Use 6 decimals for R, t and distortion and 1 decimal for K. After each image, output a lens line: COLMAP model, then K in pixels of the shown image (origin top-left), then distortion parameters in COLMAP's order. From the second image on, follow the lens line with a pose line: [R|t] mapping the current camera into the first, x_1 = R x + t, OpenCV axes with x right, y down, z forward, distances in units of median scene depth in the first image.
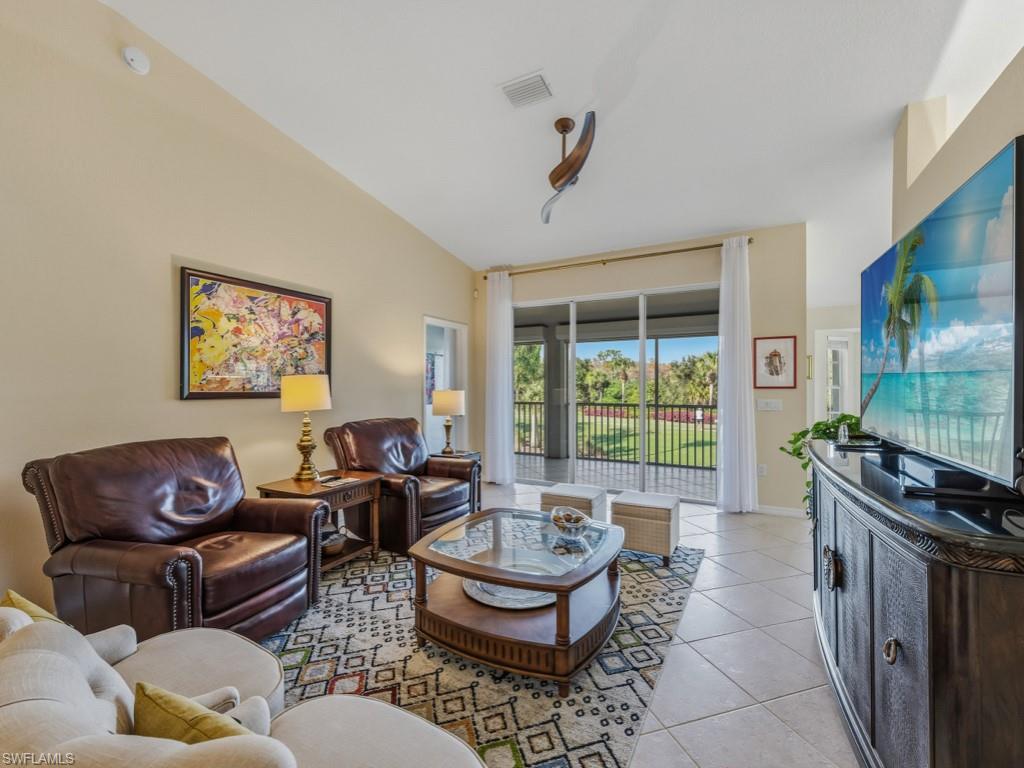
lens RADIAL K [[447.5, 0, 510.0], [0, 447.5, 385.6], [0, 0, 1]] dist [0.000825, -0.000594]
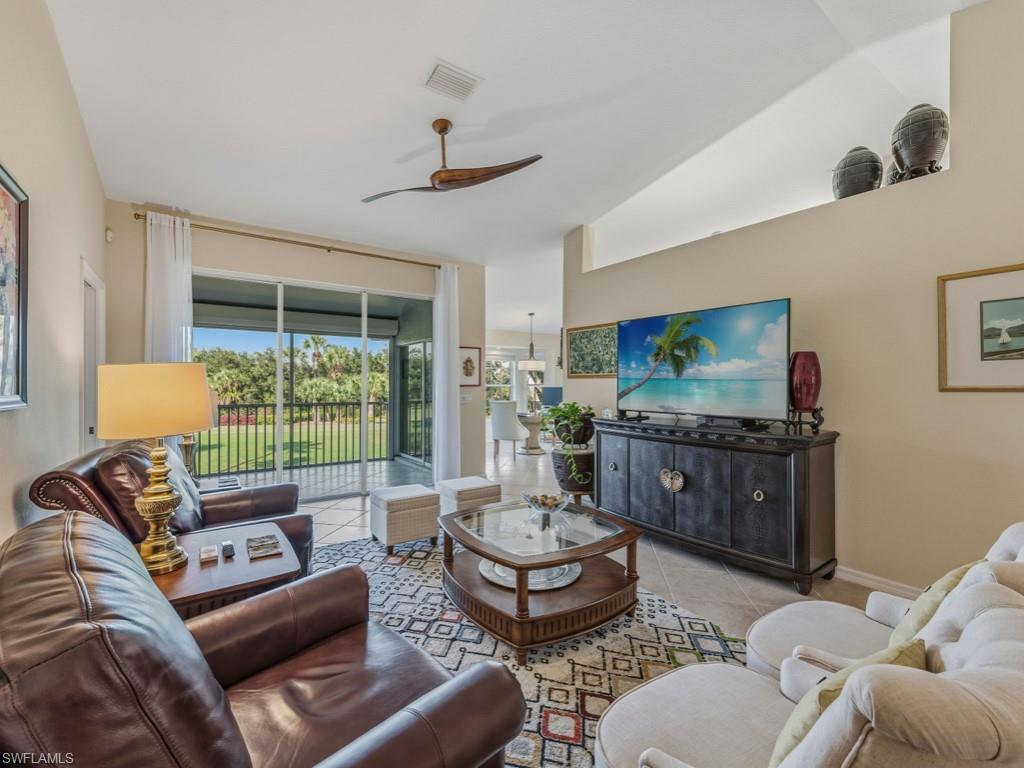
lens RADIAL K [[447.8, 0, 509.3], [0, 447.8, 380.8], [0, 0, 1]] dist [0.025458, -0.000282]
pose [[0.455801, 0.007303, 0.890052, -0.529092], [-0.003505, 0.999973, -0.006411, -0.001648], [-0.890075, -0.000197, 0.455814, 0.297702]]
